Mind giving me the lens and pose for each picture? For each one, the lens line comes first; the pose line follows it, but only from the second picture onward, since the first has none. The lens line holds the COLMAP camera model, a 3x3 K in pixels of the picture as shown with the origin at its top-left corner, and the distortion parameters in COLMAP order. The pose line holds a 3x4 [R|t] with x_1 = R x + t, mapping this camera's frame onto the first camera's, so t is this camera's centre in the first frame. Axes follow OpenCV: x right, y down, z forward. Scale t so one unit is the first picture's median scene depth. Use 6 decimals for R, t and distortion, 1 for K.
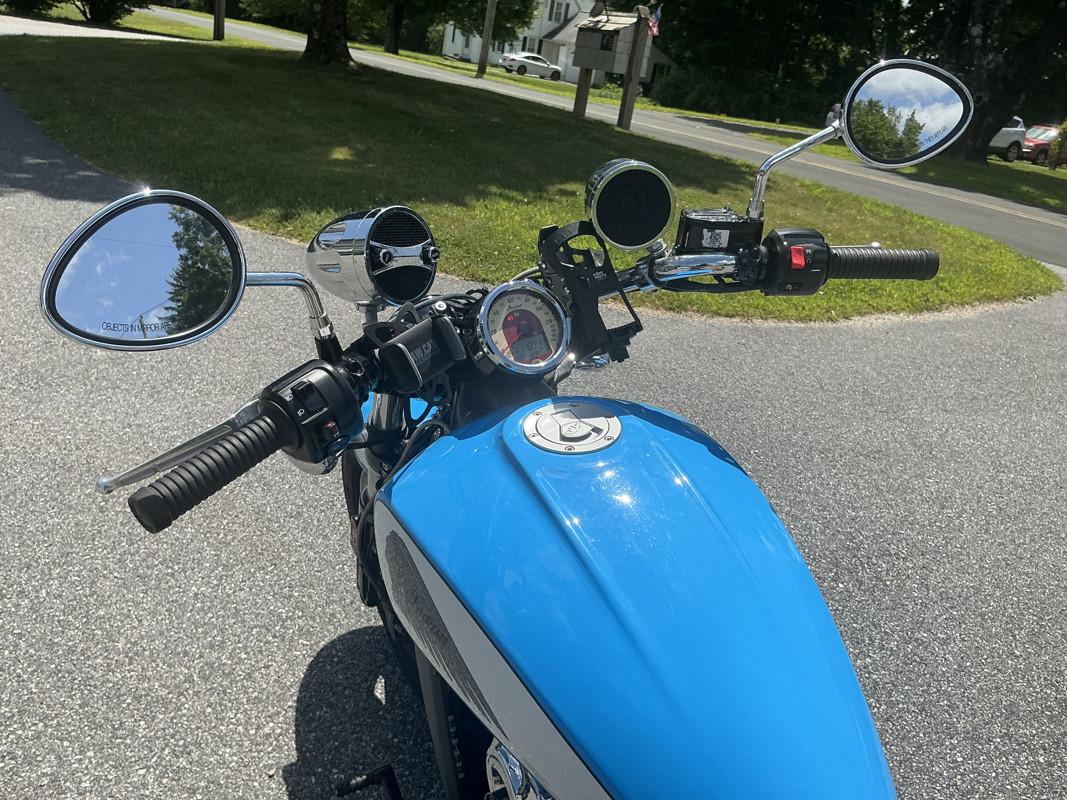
lens RADIAL K [[888.1, 0, 539.2], [0, 888.1, 397.2], [0, 0, 1]] dist [0.010417, -0.067645]
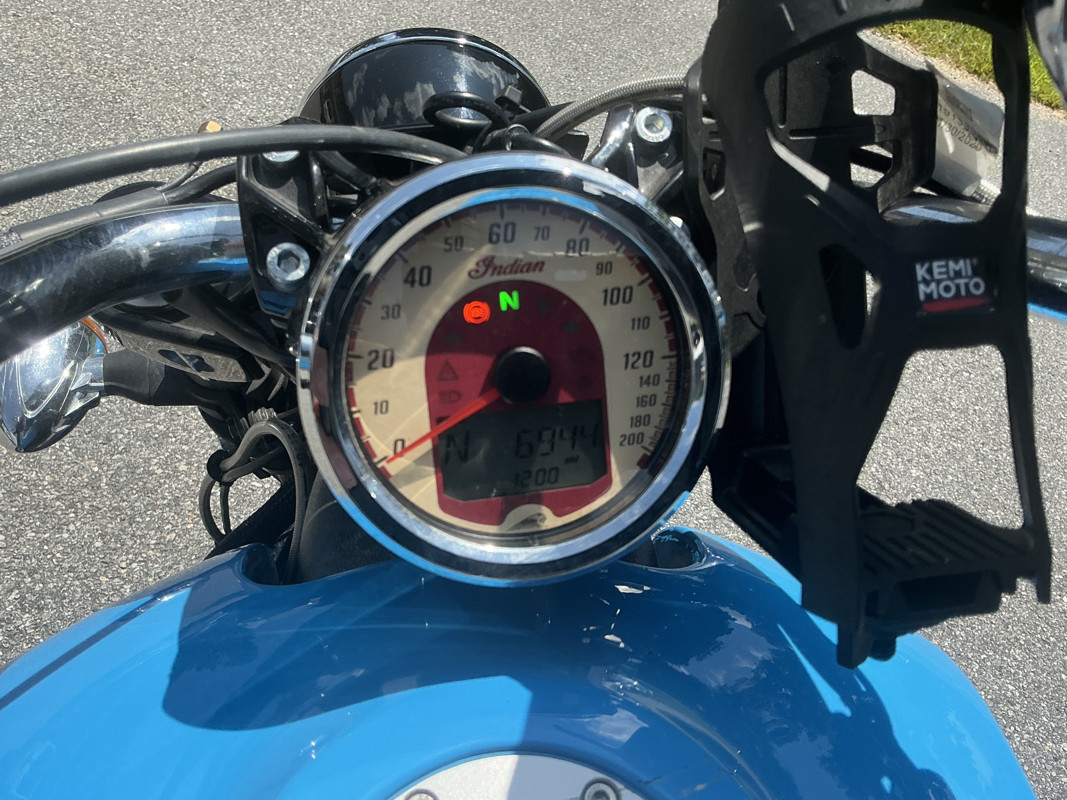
lens RADIAL K [[888.1, 0, 539.2], [0, 888.1, 397.2], [0, 0, 1]] dist [0.010417, -0.067645]
pose [[0.934215, 0.327284, -0.141869, 0.013832], [-0.257683, 0.894211, 0.366042, -0.097478], [0.246660, -0.305405, 0.919721, 0.487393]]
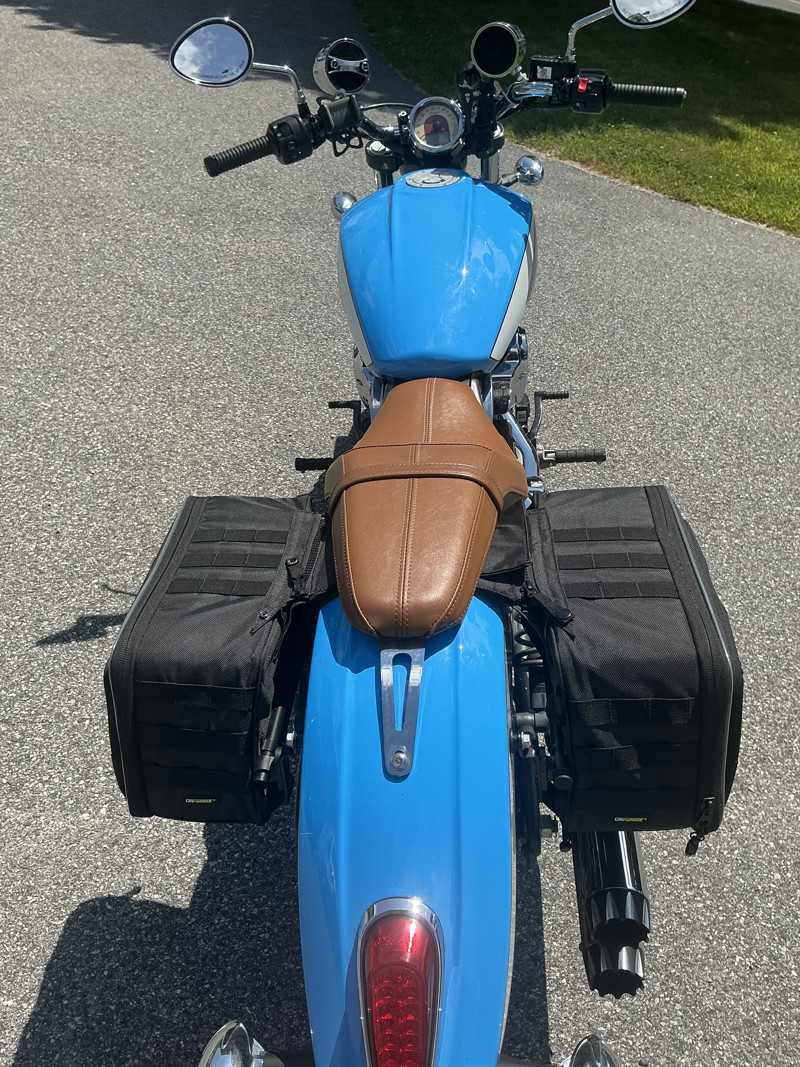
lens RADIAL K [[888.1, 0, 367.6], [0, 888.1, 535.0], [0, 0, 1]] dist [0.010417, -0.067645]
pose [[0.856909, 0.259286, -0.445508, 0.530606], [-0.165560, 0.956929, 0.238488, 0.186160], [0.488156, -0.130604, 0.862929, -0.423116]]
